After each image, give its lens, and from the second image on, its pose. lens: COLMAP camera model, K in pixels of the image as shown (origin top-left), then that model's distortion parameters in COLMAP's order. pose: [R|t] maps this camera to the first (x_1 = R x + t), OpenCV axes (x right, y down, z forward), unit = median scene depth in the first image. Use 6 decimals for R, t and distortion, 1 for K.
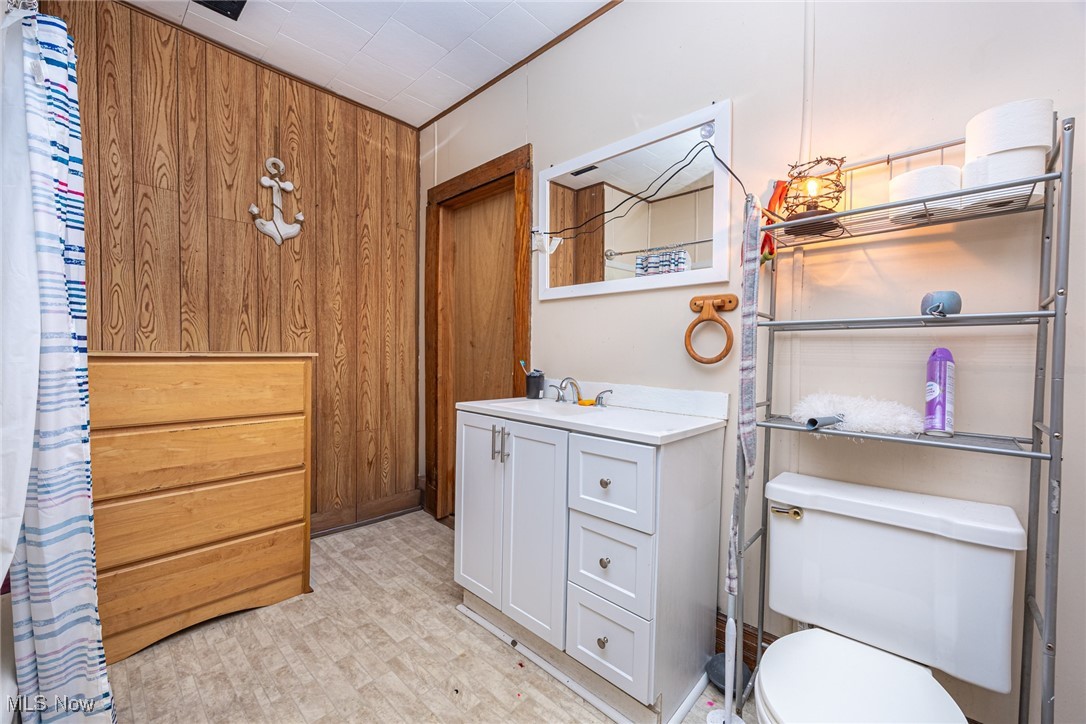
lens RADIAL K [[425.7, 0, 547.9], [0, 425.7, 361.1], [0, 0, 1]] dist [-0.002635, -0.000639]
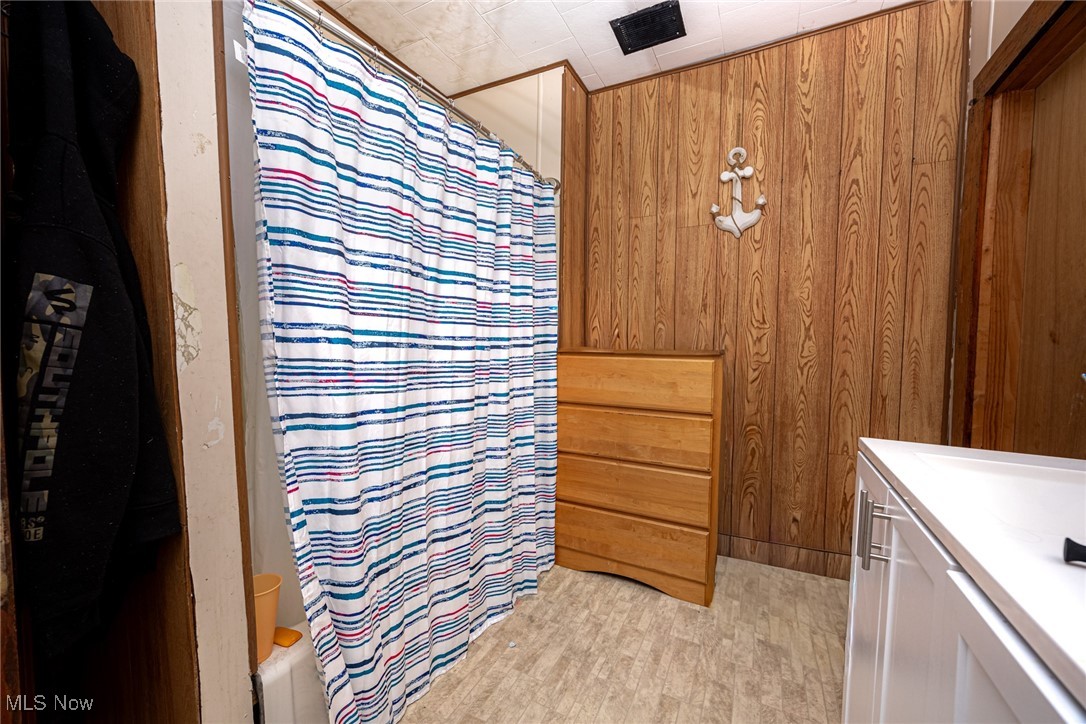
lens RADIAL K [[425.7, 0, 545.9], [0, 425.7, 362.8], [0, 0, 1]] dist [-0.002635, -0.000639]
pose [[0.255862, 0.034726, -0.966089, 0.179473], [-0.029908, 0.999161, 0.027994, -0.006638], [0.966251, 0.021731, 0.256686, 0.327319]]
